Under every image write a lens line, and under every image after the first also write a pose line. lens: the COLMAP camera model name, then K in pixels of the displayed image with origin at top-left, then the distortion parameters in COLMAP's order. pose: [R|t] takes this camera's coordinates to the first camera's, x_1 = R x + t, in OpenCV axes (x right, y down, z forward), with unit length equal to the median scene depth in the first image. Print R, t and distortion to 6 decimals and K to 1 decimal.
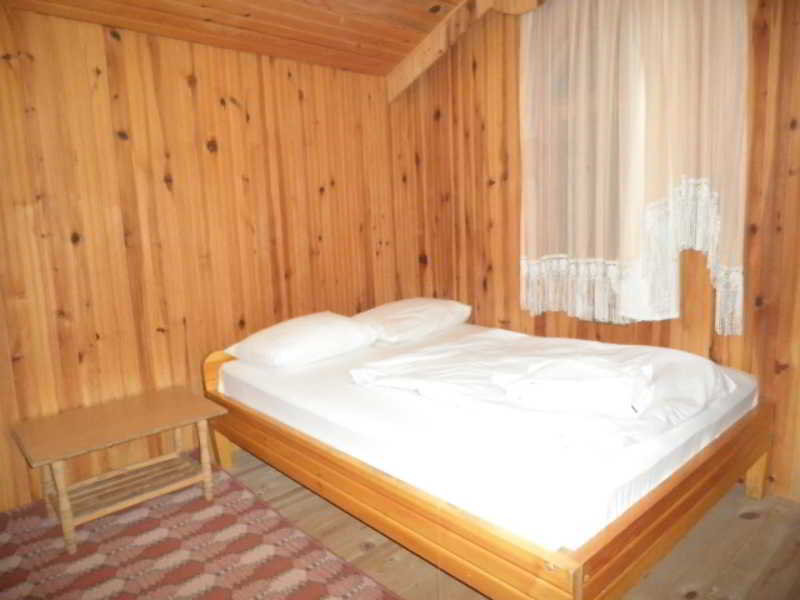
lens RADIAL K [[562.9, 0, 401.2], [0, 562.9, 296.9], [0, 0, 1]] dist [-0.006023, 0.000202]
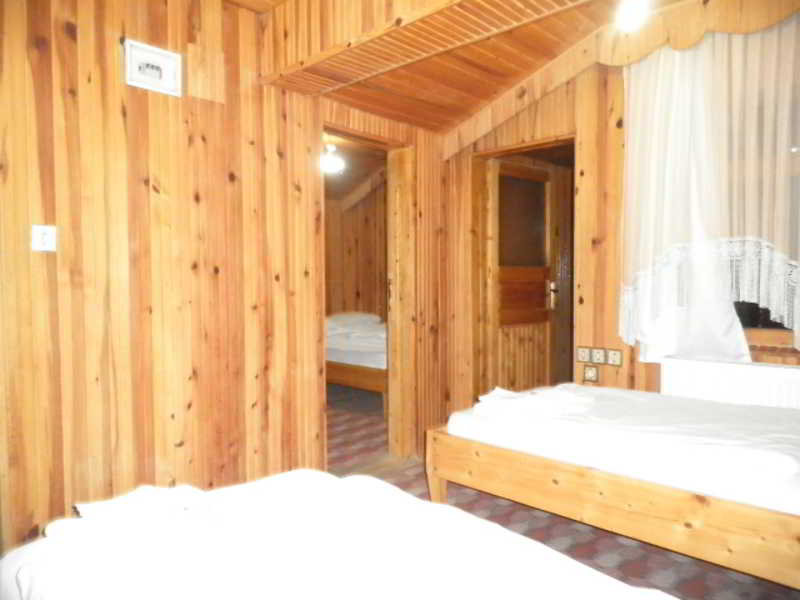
lens RADIAL K [[562.9, 0, 398.4], [0, 562.9, 299.3], [0, 0, 1]] dist [-0.006023, 0.000202]
pose [[0.995568, 0.030439, 0.088982, 0.006574], [-0.020799, 0.994006, -0.107325, 0.156166], [-0.091716, 0.104998, 0.990234, -0.911760]]
